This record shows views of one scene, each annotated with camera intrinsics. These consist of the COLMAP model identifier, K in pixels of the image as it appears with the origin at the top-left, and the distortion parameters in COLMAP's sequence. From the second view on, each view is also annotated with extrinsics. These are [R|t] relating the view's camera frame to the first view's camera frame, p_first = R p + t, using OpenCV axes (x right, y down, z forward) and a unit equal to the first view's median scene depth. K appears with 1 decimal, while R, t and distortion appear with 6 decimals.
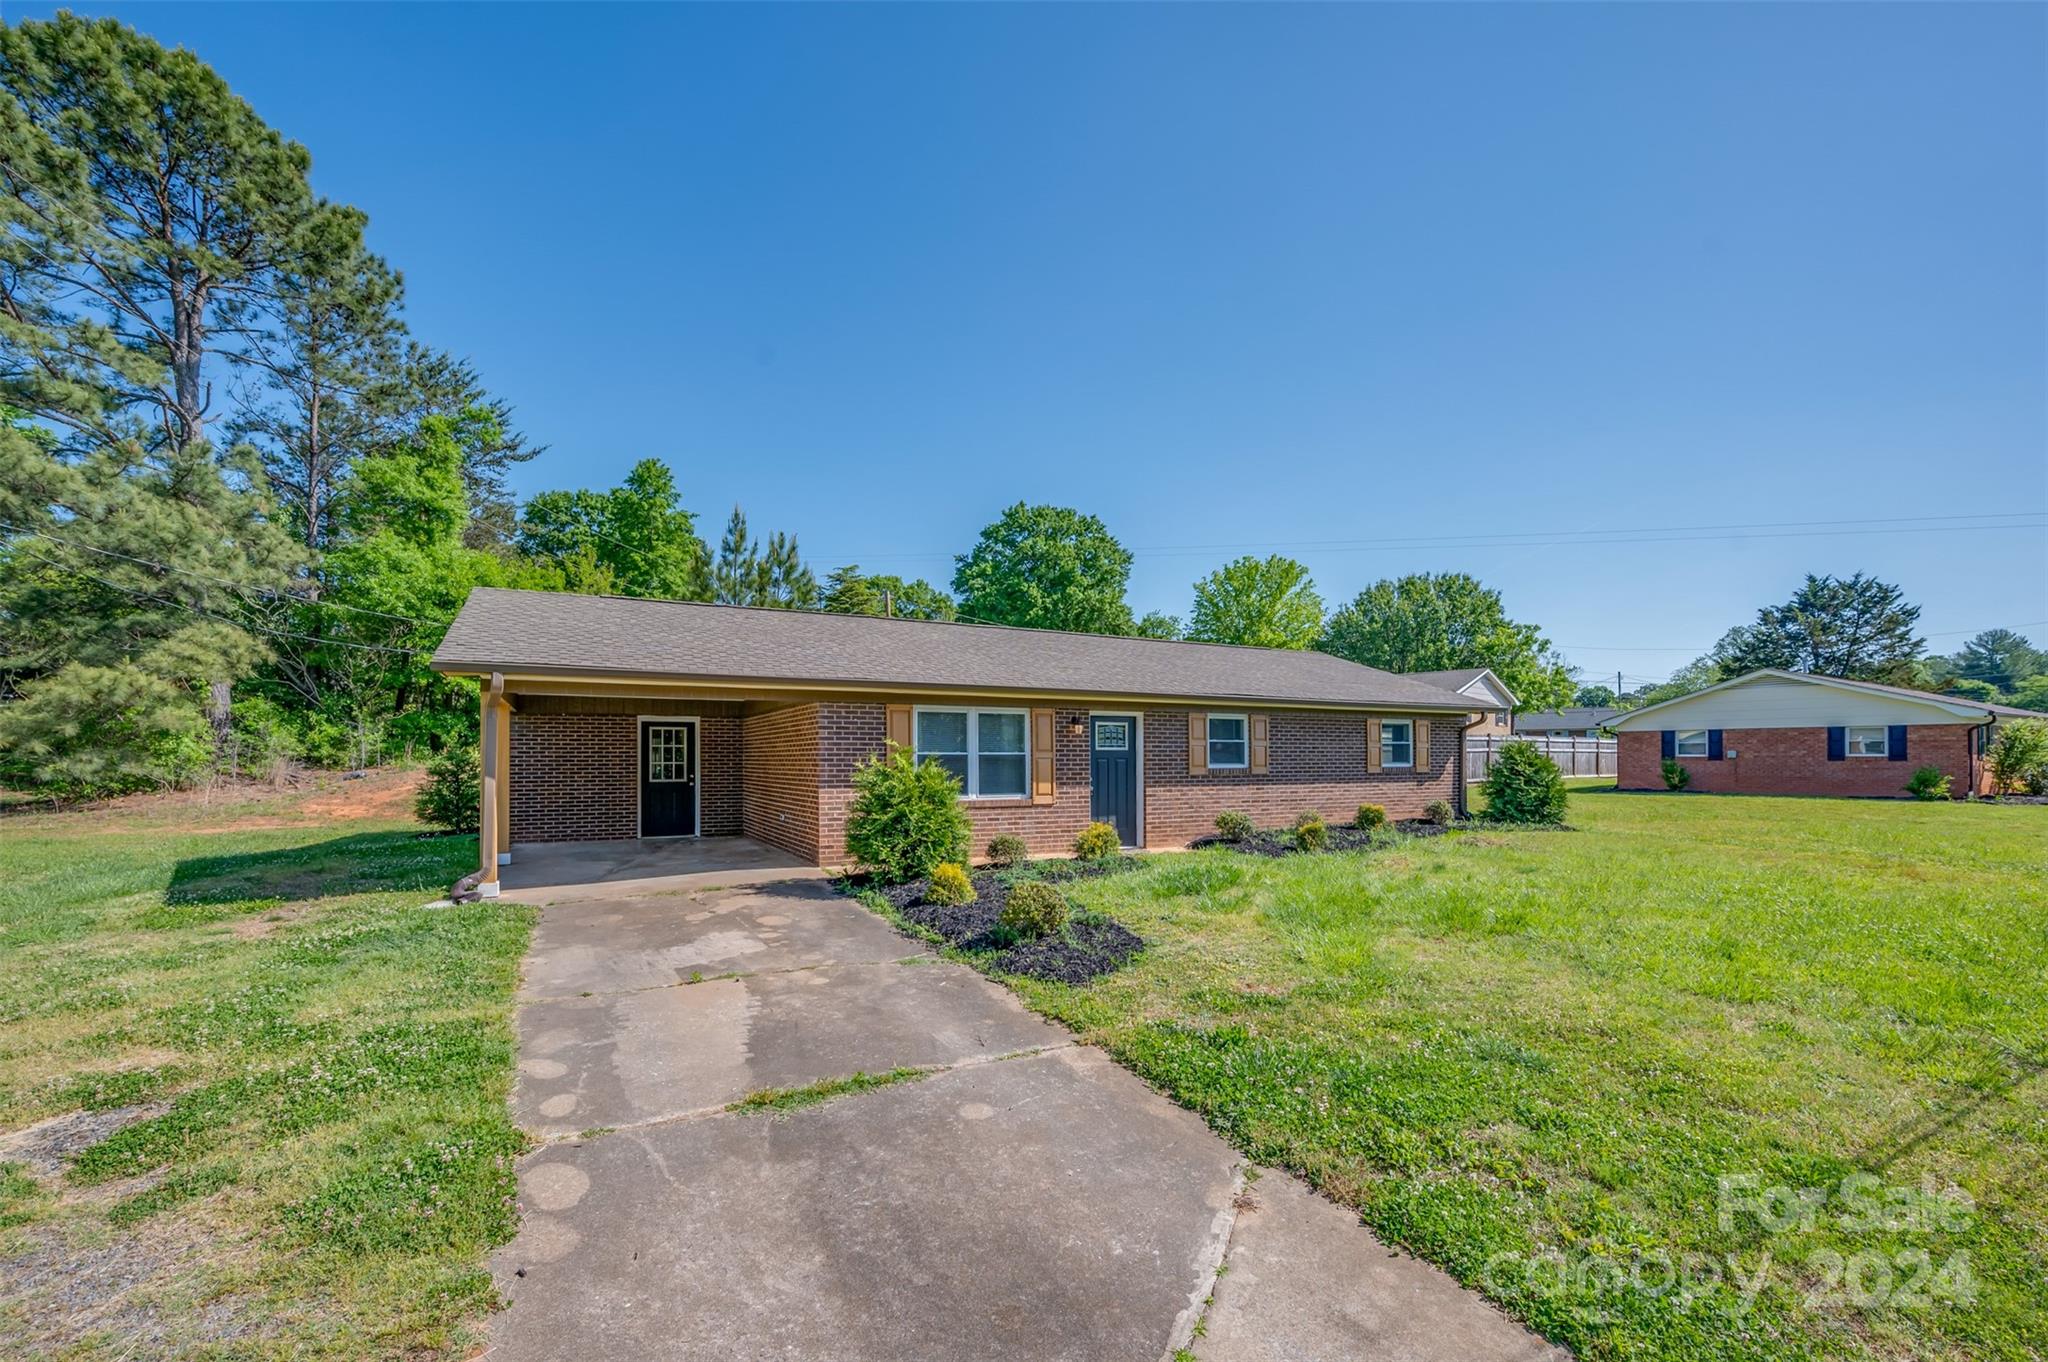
lens RADIAL K [[855.4, 0, 1020.3], [0, 855.4, 754.4], [0, 0, 1]] dist [-0.001745, -0.000937]
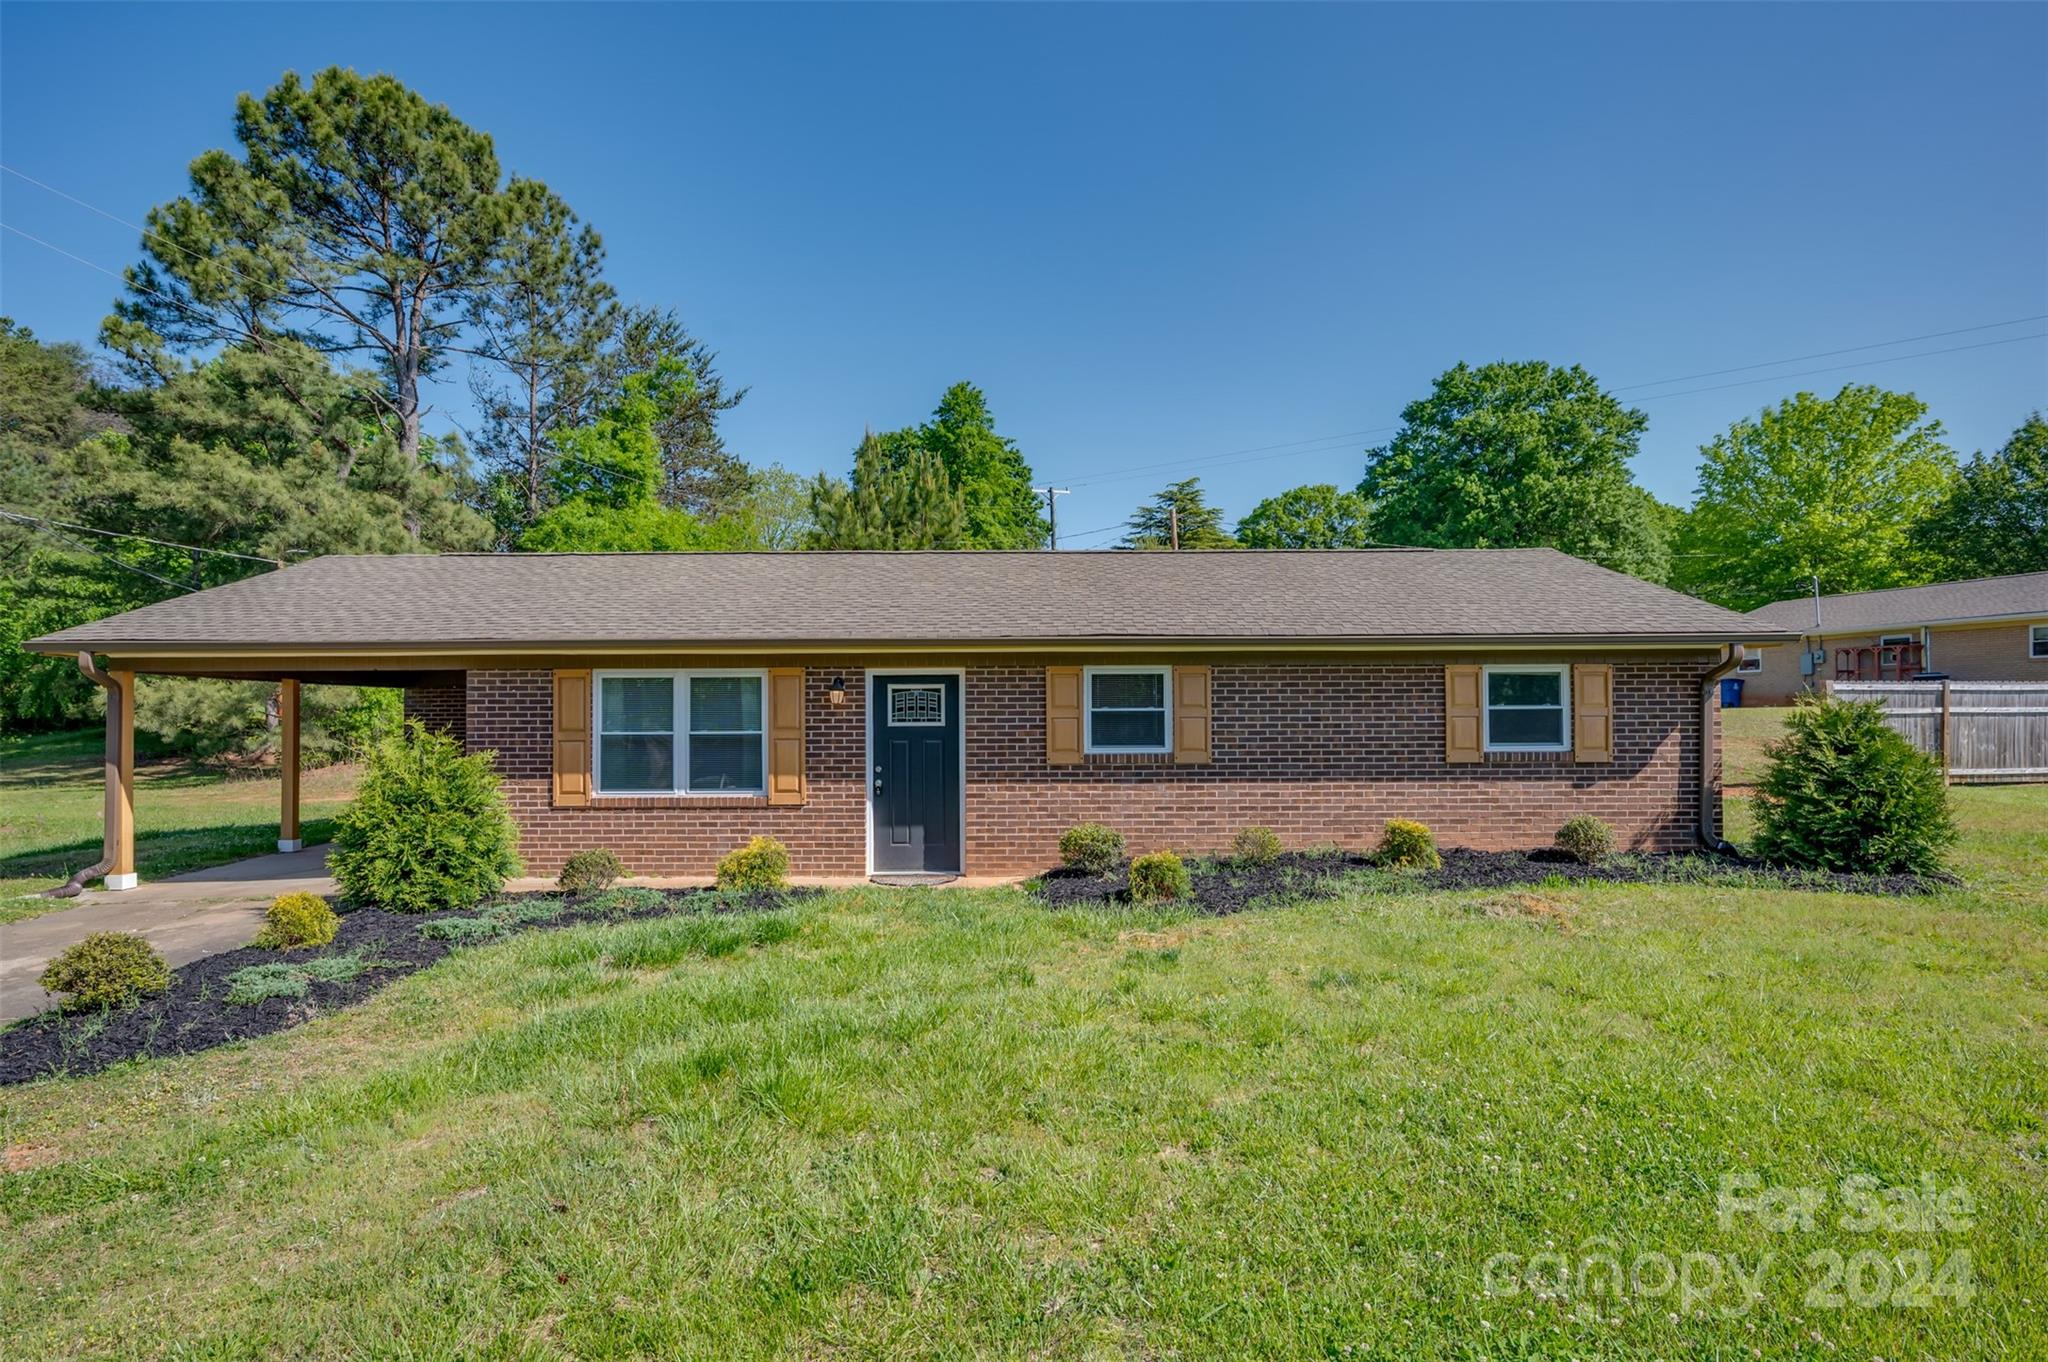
lens RADIAL K [[1055.3, 0, 1011.4], [0, 1055.3, 724.3], [0, 0, 1]] dist [-0.010022, -0.001764]
pose [[0.884878, -0.002211, -0.465817, 0.456949], [0.006119, 0.999958, 0.006878, -0.009727], [0.465782, -0.008936, 0.884854, 0.253340]]
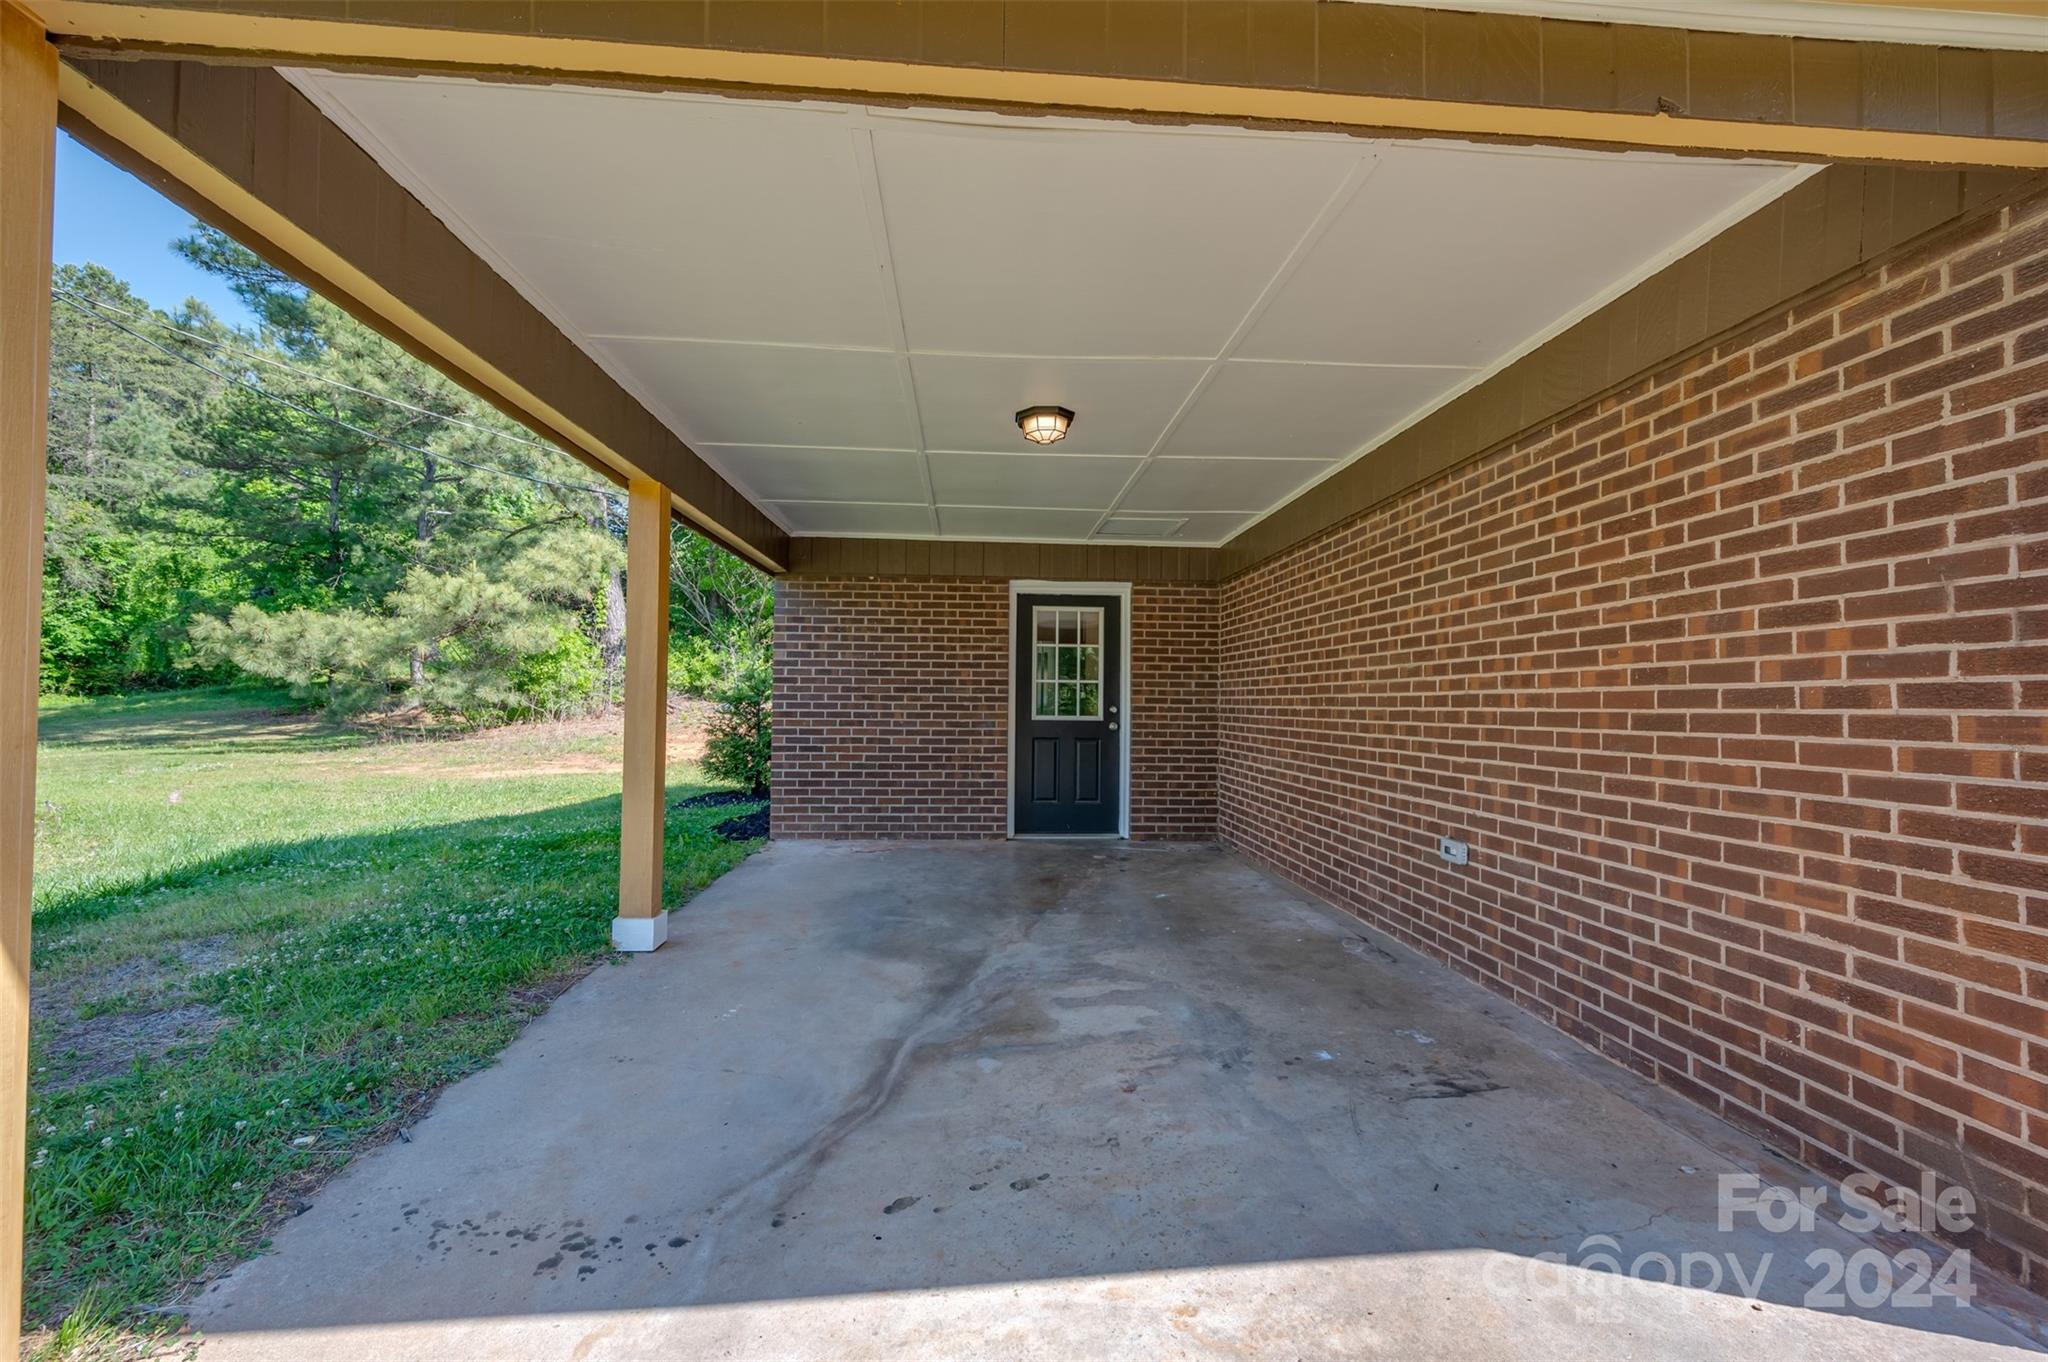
lens RADIAL K [[797.9, 0, 1044.3], [0, 797.9, 702.8], [0, 0, 1]] dist [-0.012057, 0.000204]
pose [[0.918968, 0.009915, -0.394208, -0.234503], [-0.009193, 0.999951, 0.003721, 0.020290], [0.394226, 0.000205, 0.919014, 0.553341]]
